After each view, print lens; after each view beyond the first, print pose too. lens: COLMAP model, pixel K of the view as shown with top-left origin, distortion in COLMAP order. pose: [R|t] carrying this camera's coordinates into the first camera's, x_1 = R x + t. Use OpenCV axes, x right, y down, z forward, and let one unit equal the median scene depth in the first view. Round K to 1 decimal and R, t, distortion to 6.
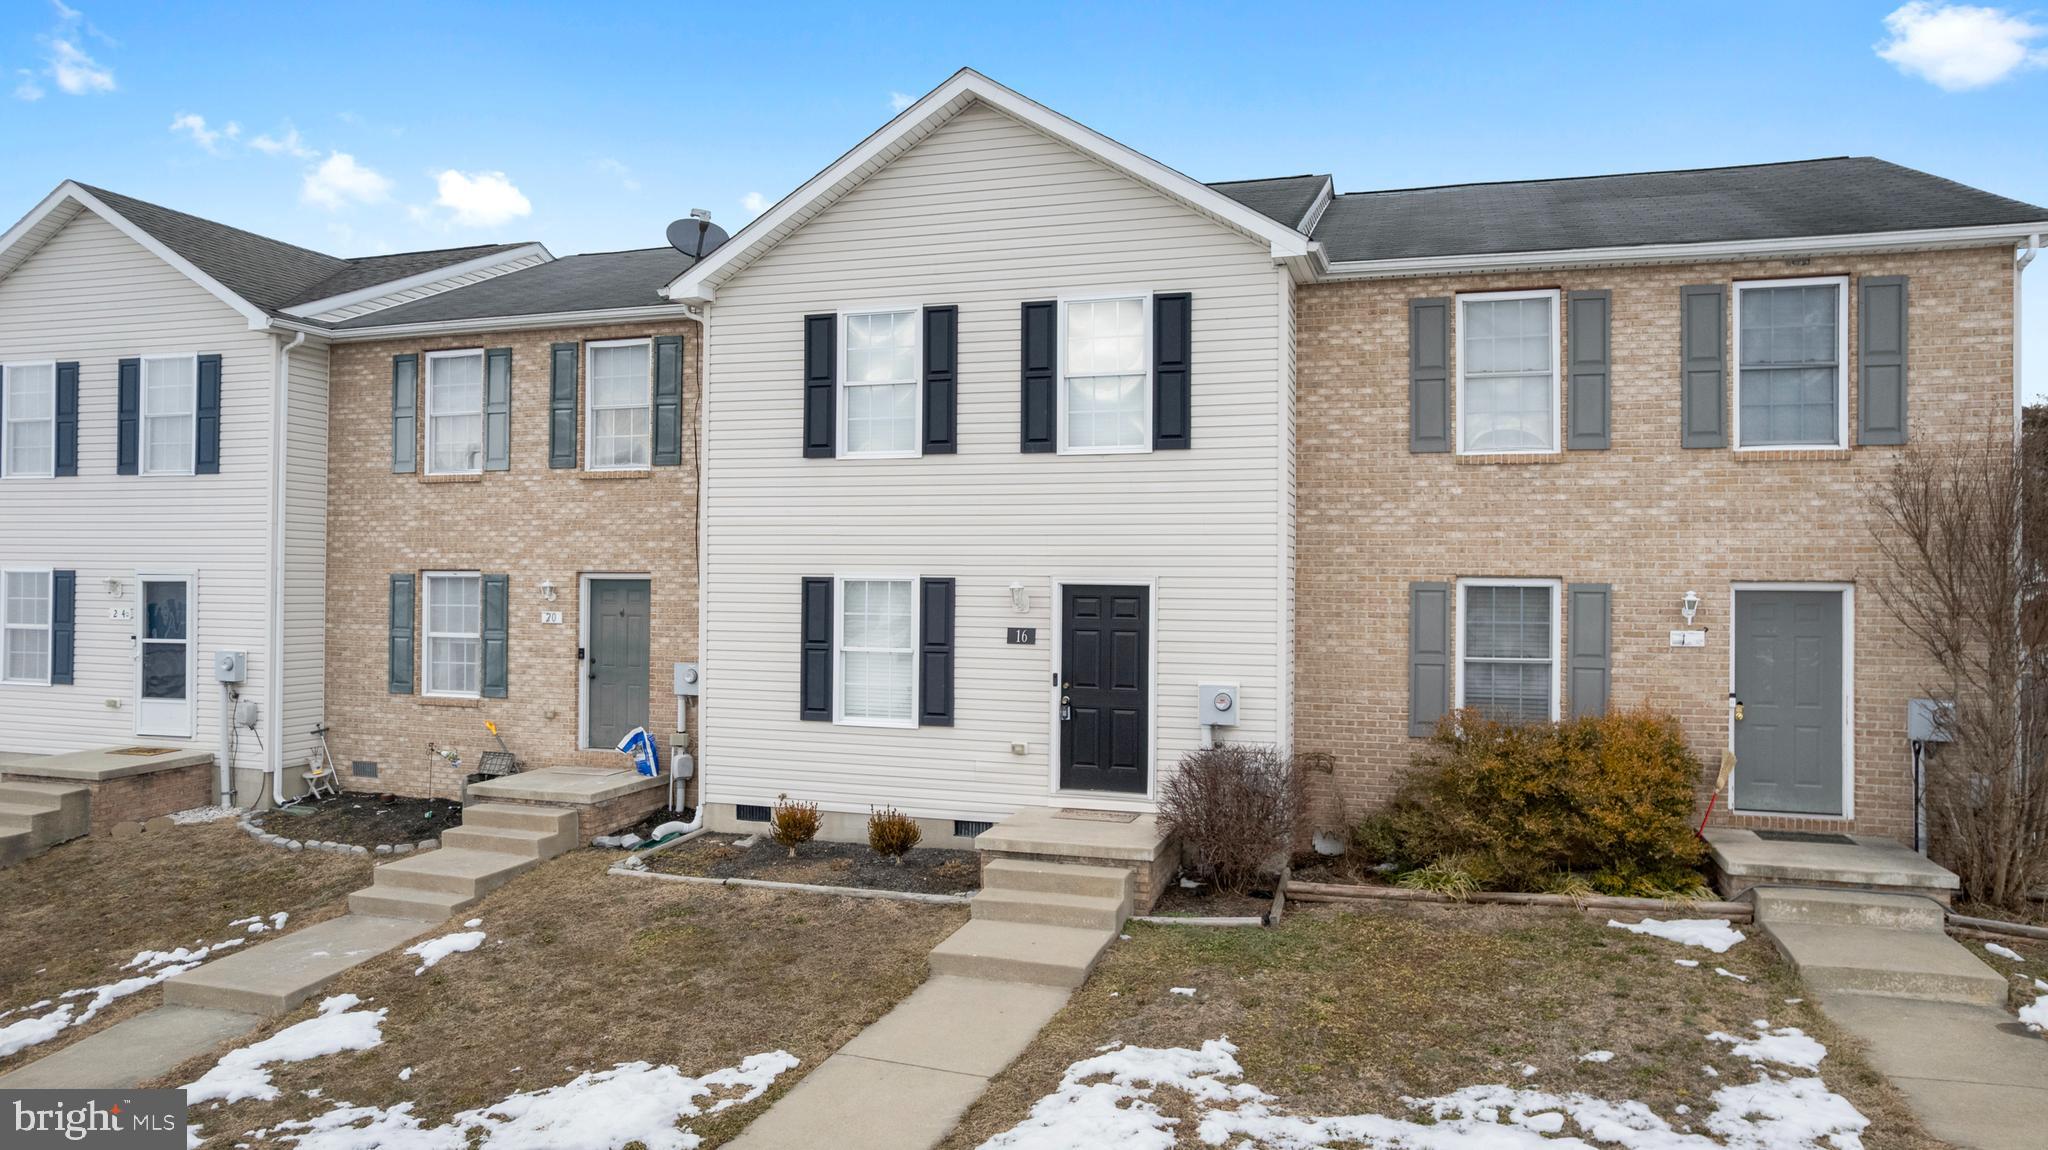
lens RADIAL K [[1341.9, 0, 1040.0], [0, 1341.9, 560.2], [0, 0, 1]] dist [-0.046376, 0.043411]
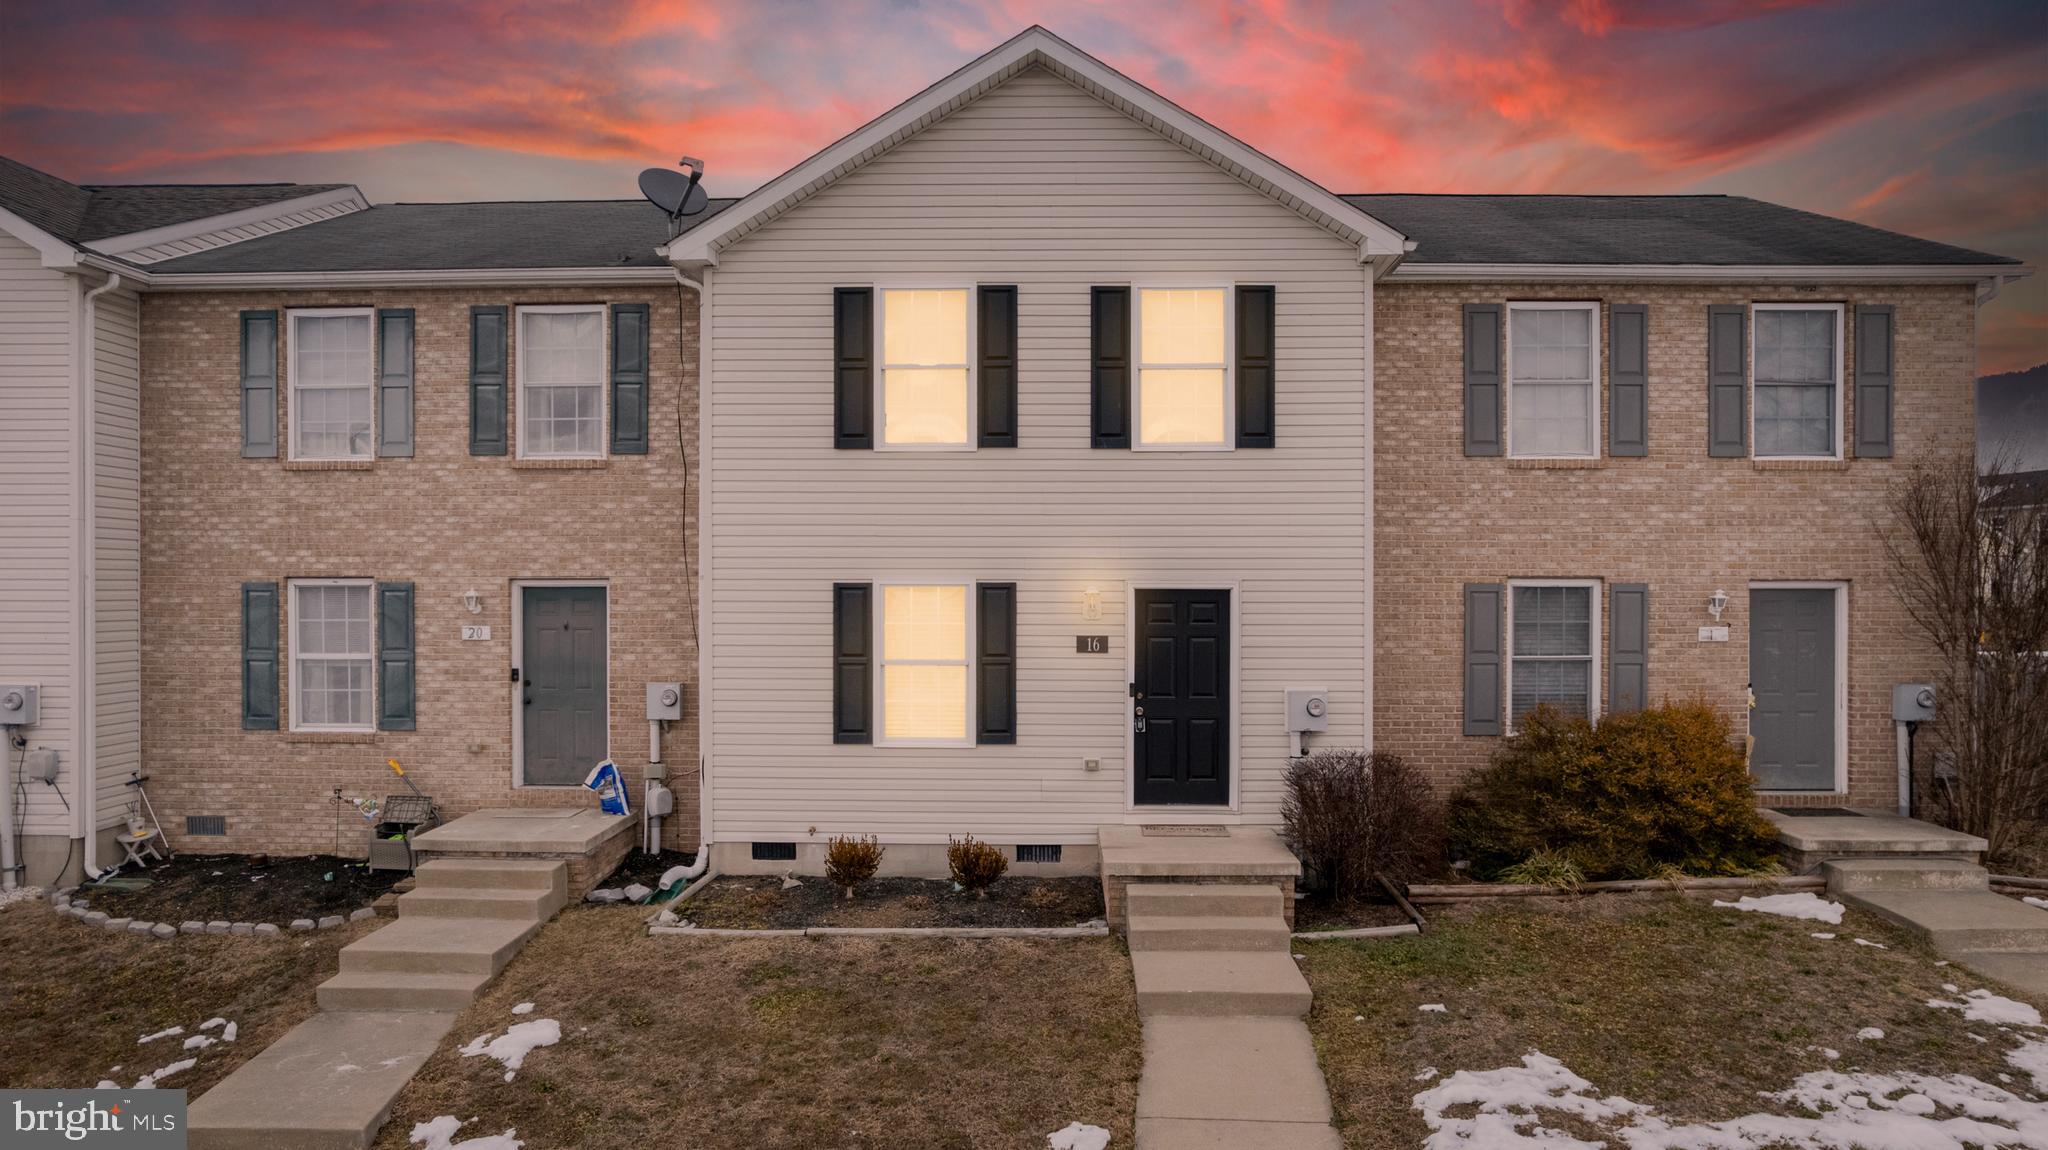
lens RADIAL K [[1341.9, 0, 1015.4], [0, 1341.9, 585.0], [0, 0, 1]] dist [-0.046376, 0.043411]
pose [[0.958997, -0.008280, 0.283297, -0.337297], [0.003039, 0.999816, 0.018933, -0.002659], [-0.283401, -0.017296, 0.958845, 0.121870]]
